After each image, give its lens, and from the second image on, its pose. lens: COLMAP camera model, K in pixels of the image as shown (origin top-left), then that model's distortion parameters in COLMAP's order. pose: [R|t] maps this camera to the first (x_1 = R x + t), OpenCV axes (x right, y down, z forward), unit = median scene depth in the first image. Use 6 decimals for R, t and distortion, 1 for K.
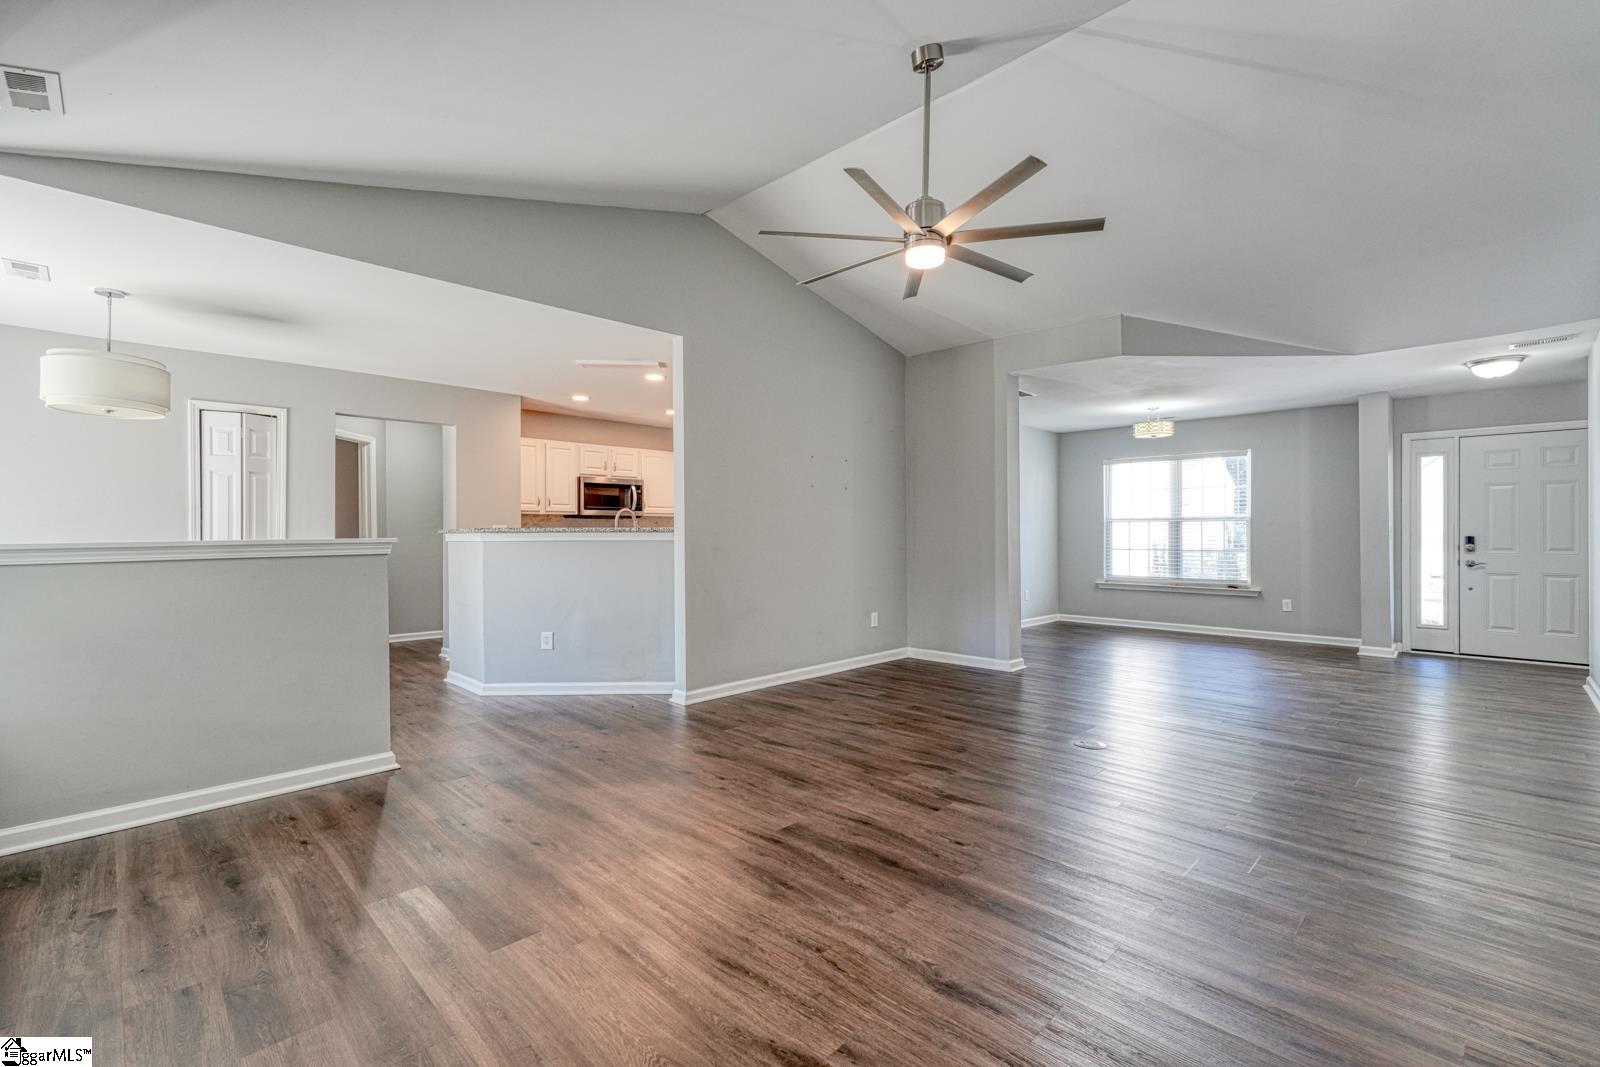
lens RADIAL K [[704.2, 0, 802.3], [0, 704.2, 531.0], [0, 0, 1]] dist [0.001236, 0.001955]
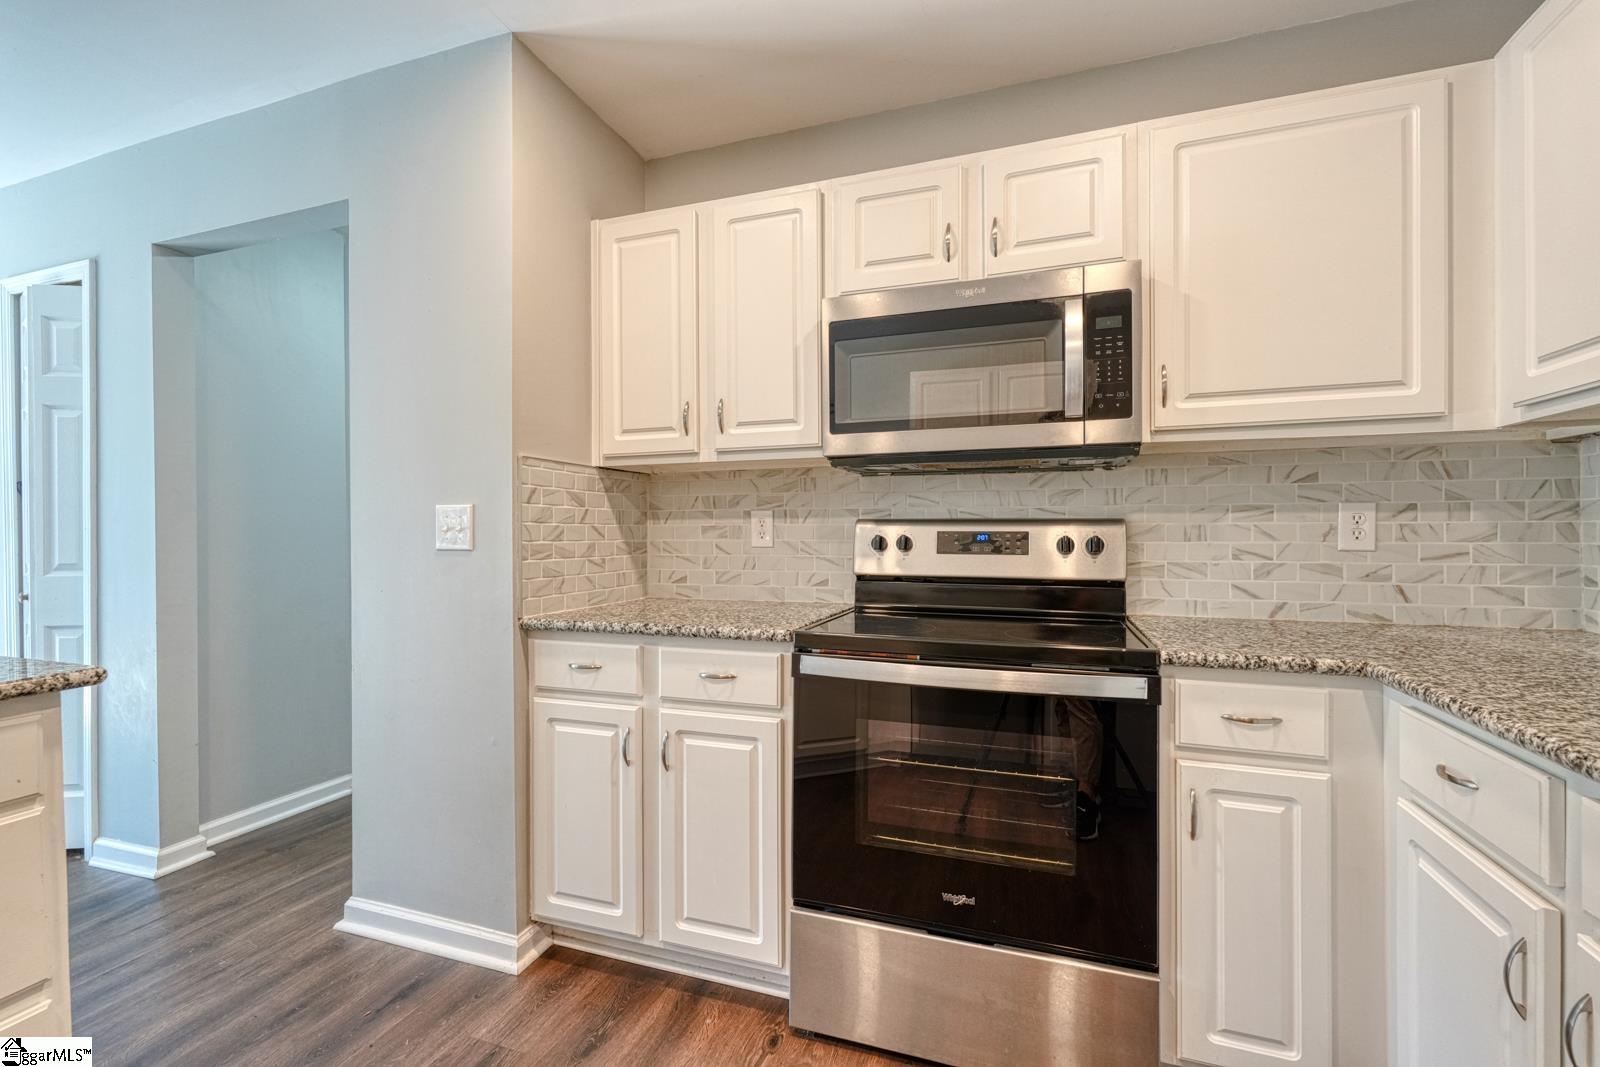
lens RADIAL K [[704.2, 0, 822.8], [0, 704.2, 552.4], [0, 0, 1]] dist [0.001236, 0.001955]
pose [[0.418499, 0.005393, -0.908201, -0.089327], [0.003931, 0.999962, 0.007749, 0.011343], [0.908209, -0.006813, 0.418462, 0.947574]]
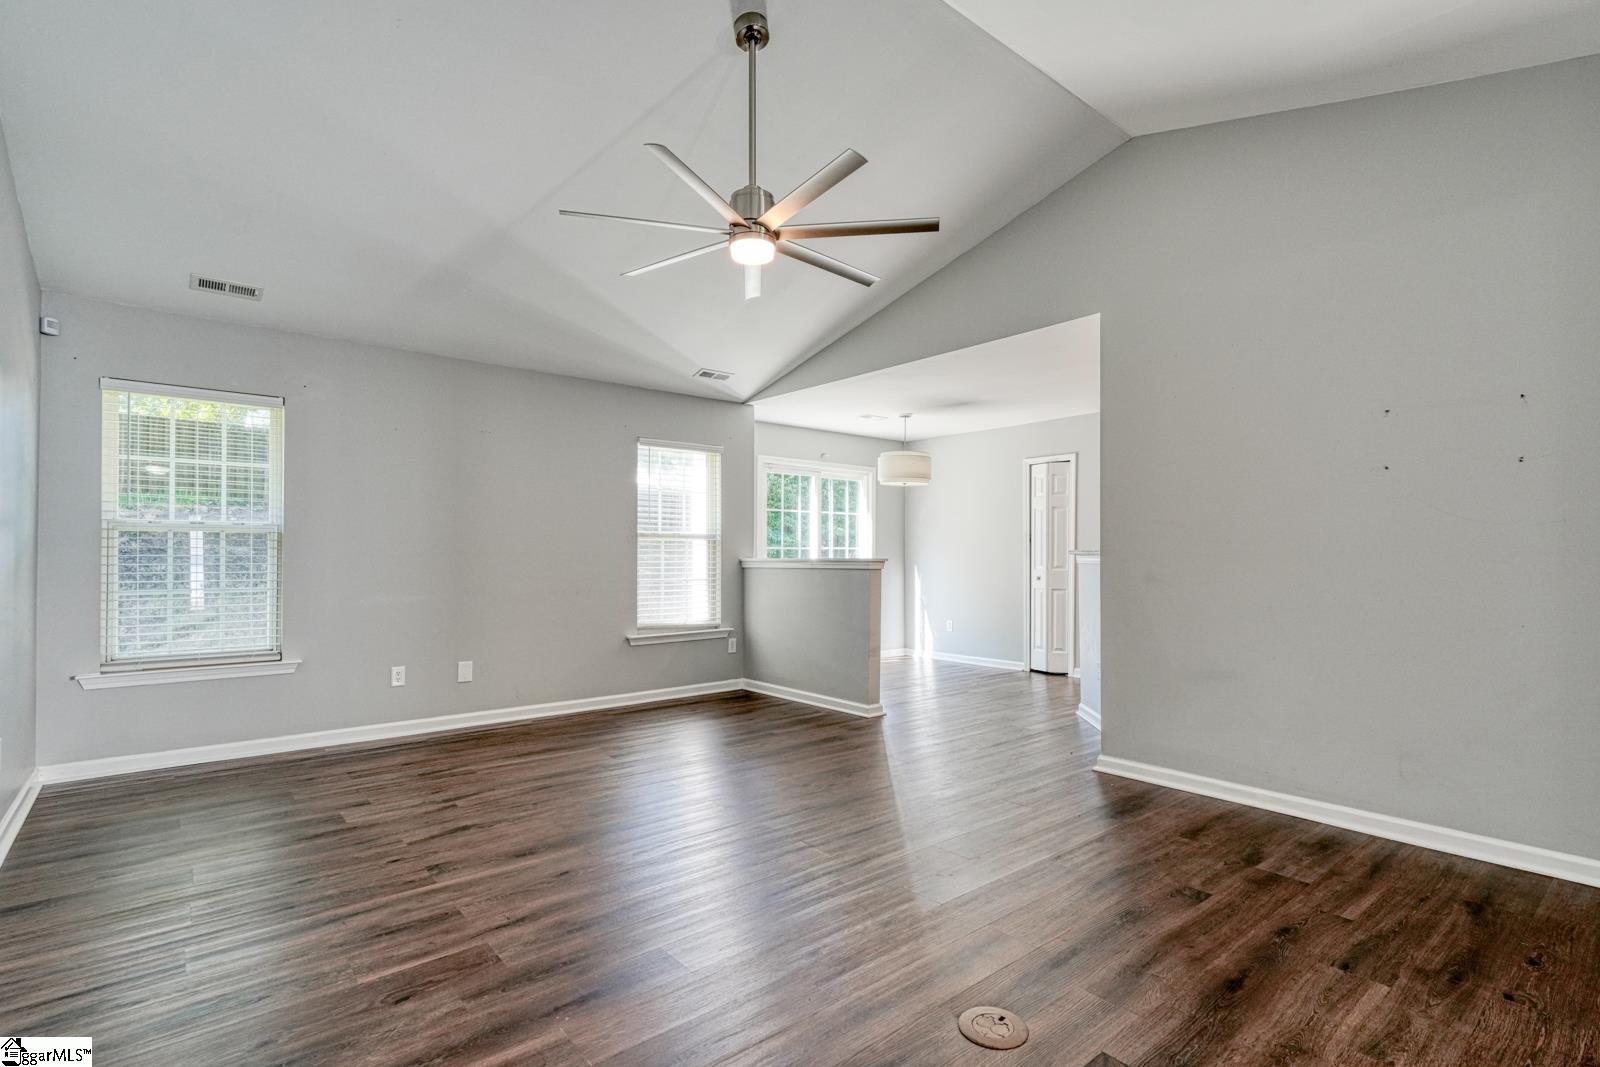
lens RADIAL K [[769.6, 0, 798.8], [0, 769.6, 540.3], [0, 0, 1]] dist [0.013844, -0.000749]
pose [[-0.106469, -0.011953, -0.994244, 0.501747], [0.000523, 0.999927, -0.012077, -0.004267], [0.994316, -0.001806, -0.106455, 0.507852]]
